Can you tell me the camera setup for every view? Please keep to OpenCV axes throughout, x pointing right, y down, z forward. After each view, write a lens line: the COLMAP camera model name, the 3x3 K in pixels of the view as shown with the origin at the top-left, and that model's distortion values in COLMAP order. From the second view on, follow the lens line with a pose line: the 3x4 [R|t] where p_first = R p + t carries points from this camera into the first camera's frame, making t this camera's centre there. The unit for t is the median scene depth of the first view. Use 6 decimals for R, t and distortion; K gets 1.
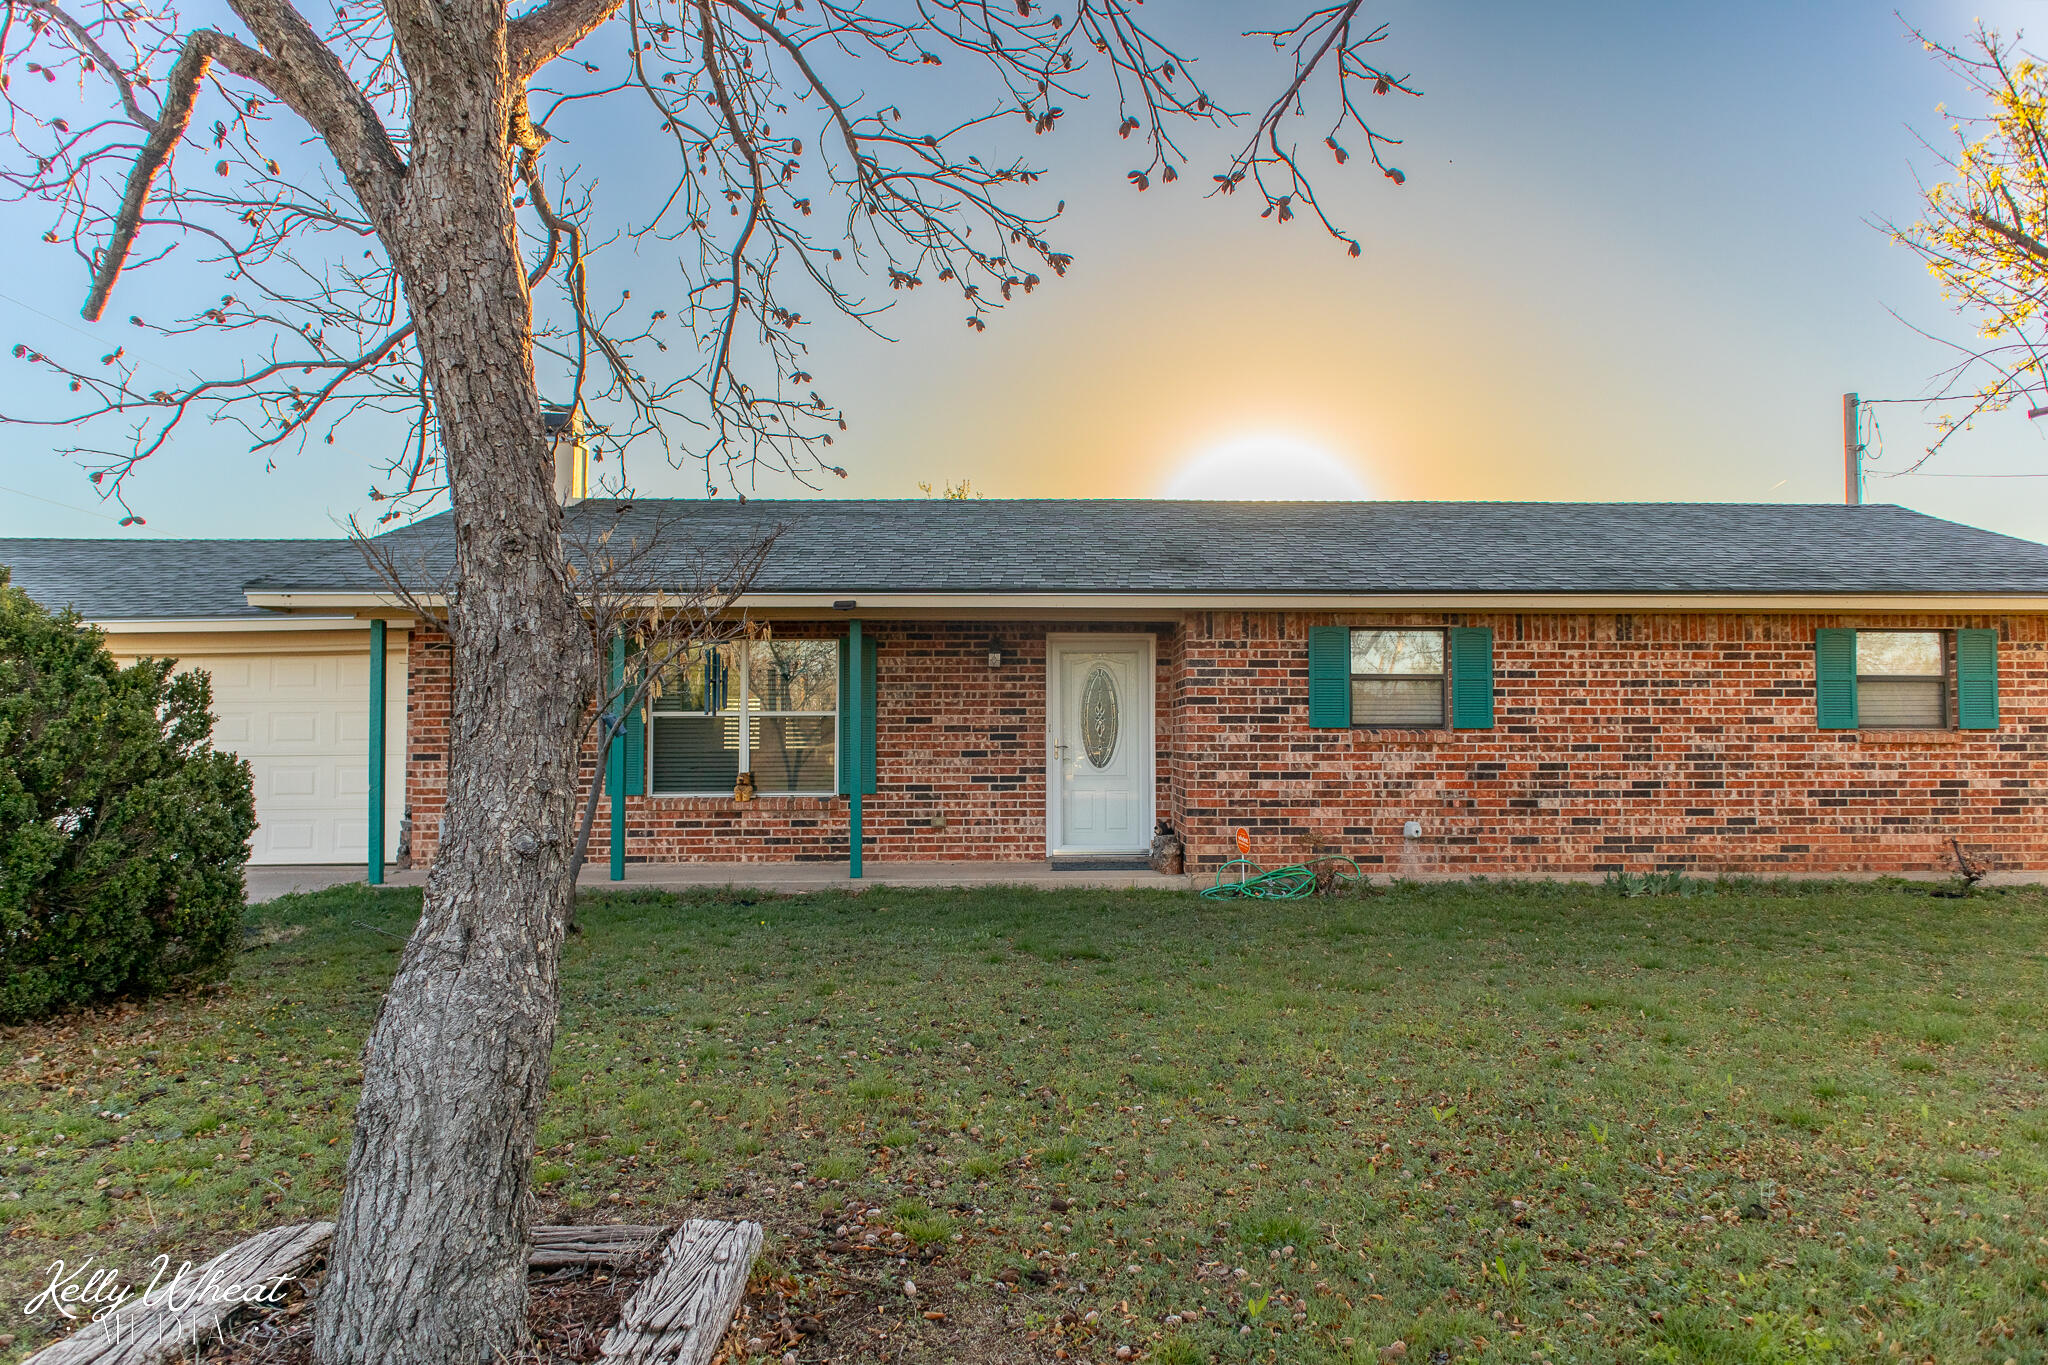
lens RADIAL K [[1405.3, 0, 1024.0], [0, 1405.3, 682.5], [0, 0, 1]] dist [0.003923, -0.002224]
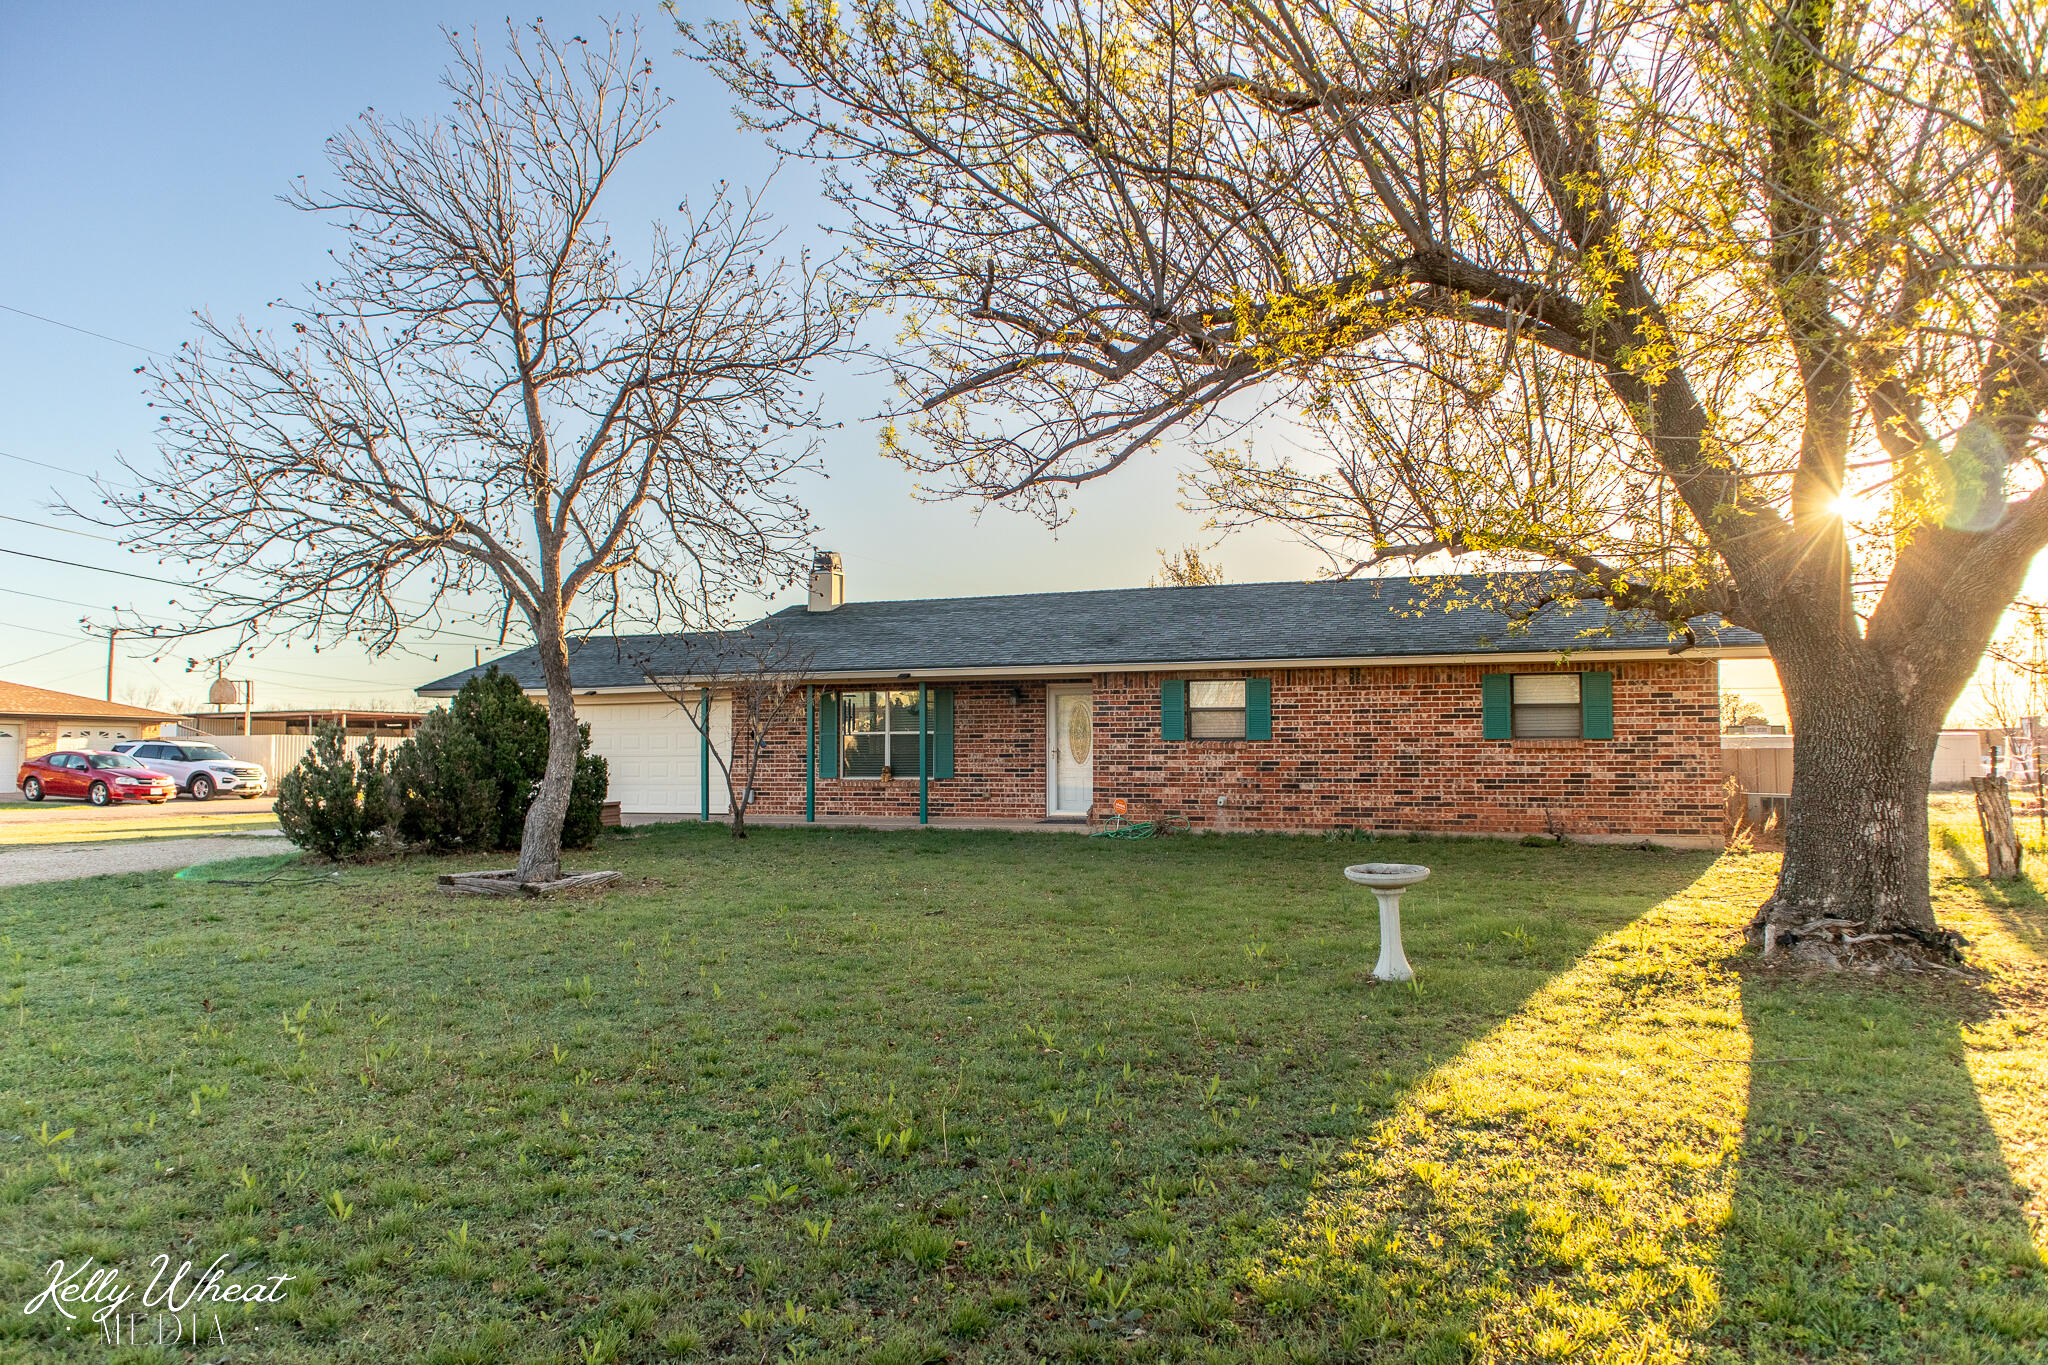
lens RADIAL K [[1373.7, 0, 1021.4], [0, 1373.7, 617.9], [0, 0, 1]] dist [0.004394, 0.000297]
pose [[0.927419, -0.037758, -0.372114, 0.661544], [0.020863, 0.998565, -0.049327, -0.036632], [0.373442, 0.037983, 0.926875, -0.601241]]
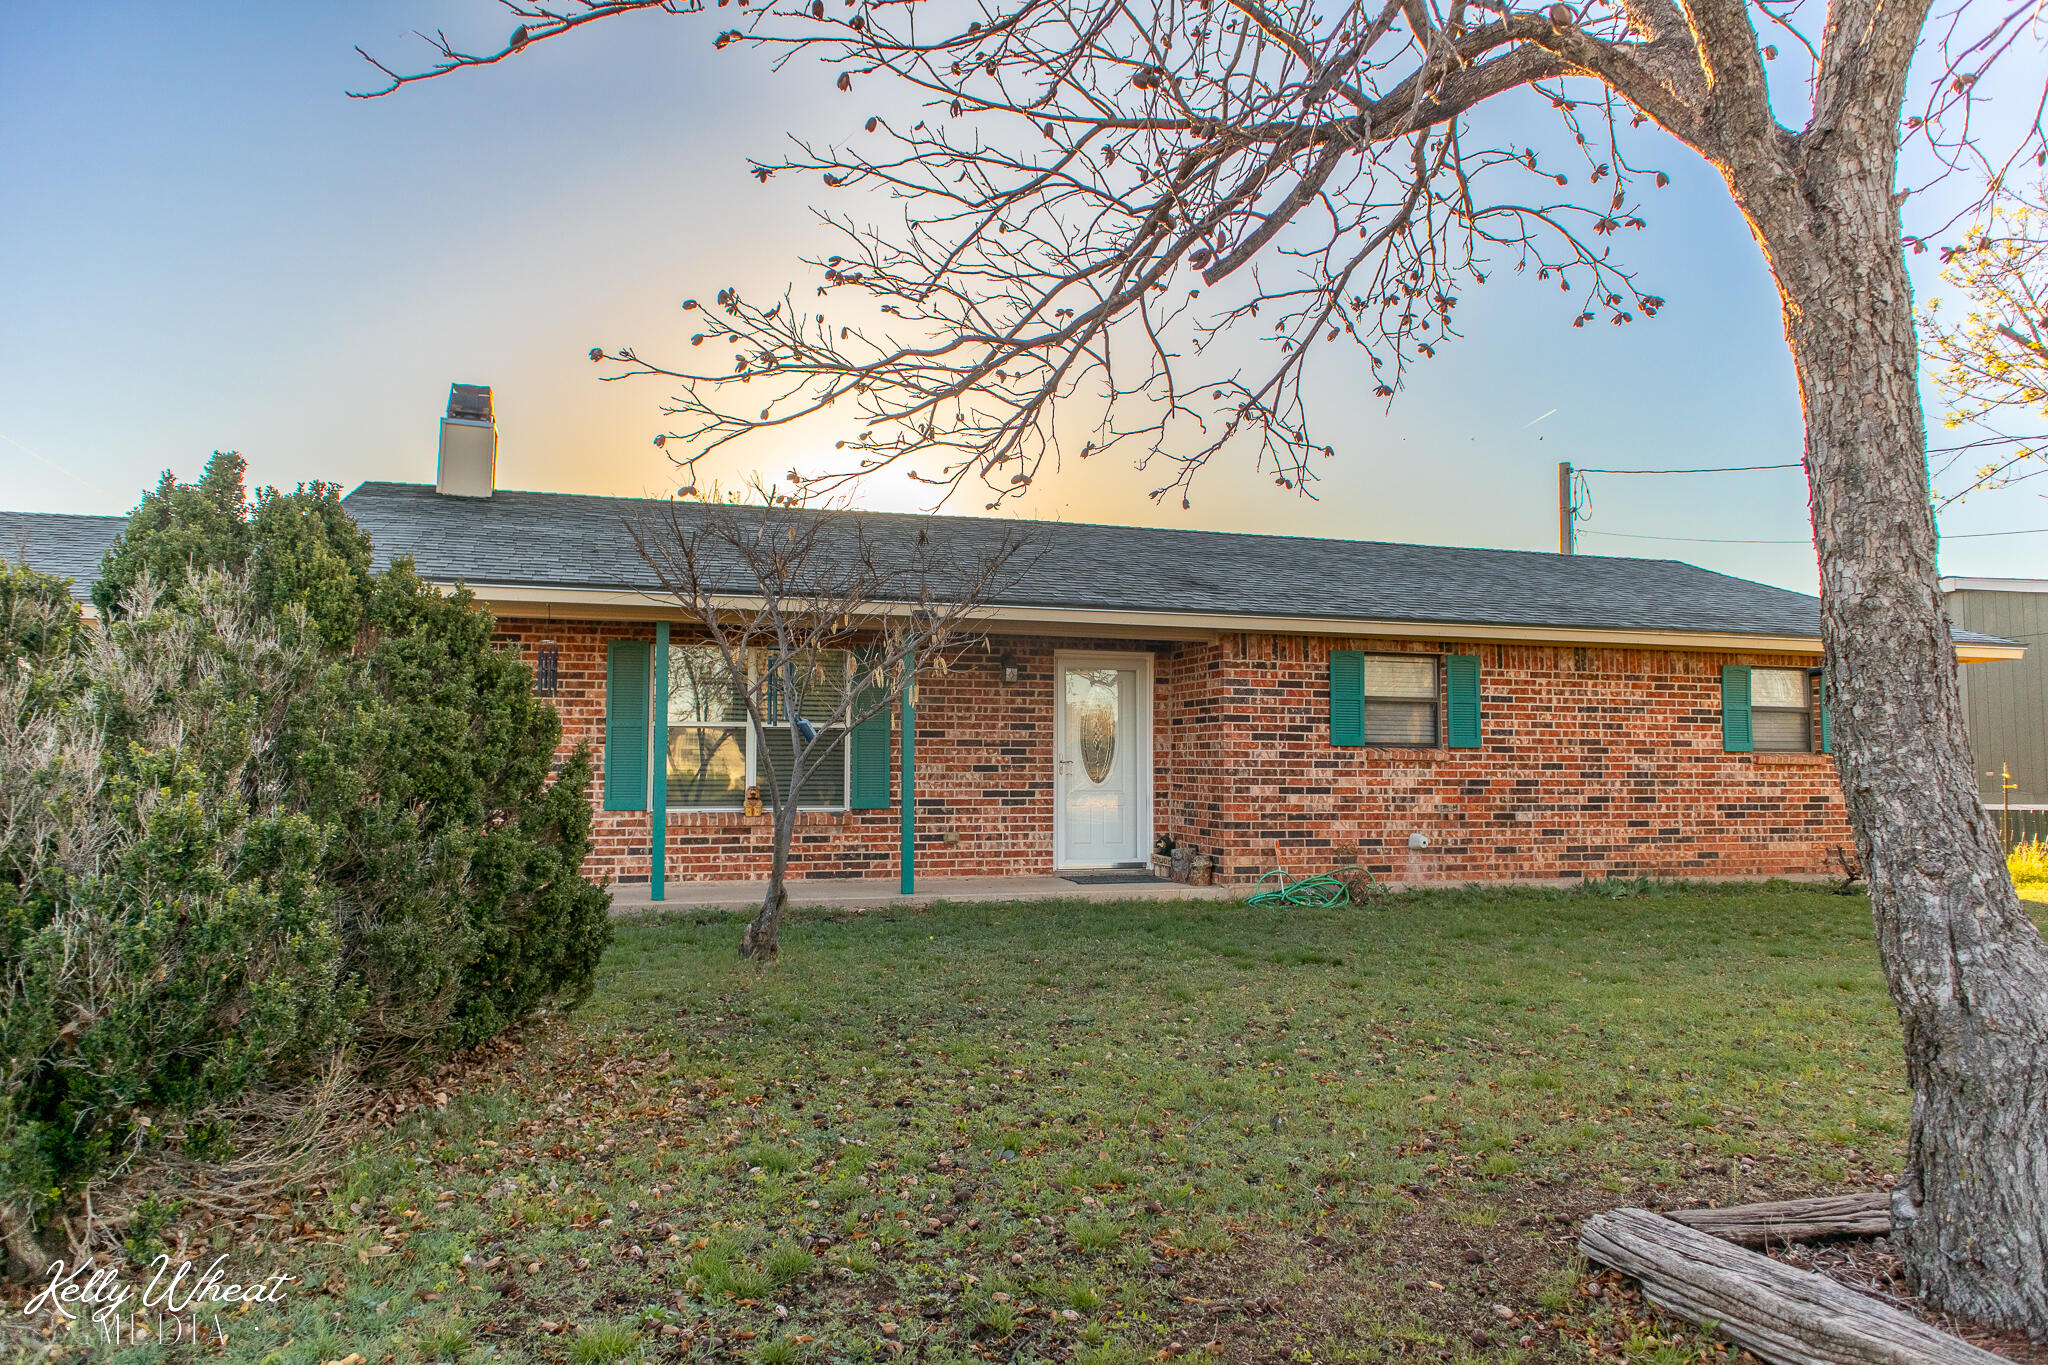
lens RADIAL K [[1405.3, 0, 1024.0], [0, 1405.3, 682.5], [0, 0, 1]] dist [0.003923, -0.002224]
pose [[0.964386, 0.023254, 0.263473, -0.298112], [-0.018906, 0.999640, -0.019028, 0.009115], [-0.263821, 0.013370, 0.964479, 0.034593]]
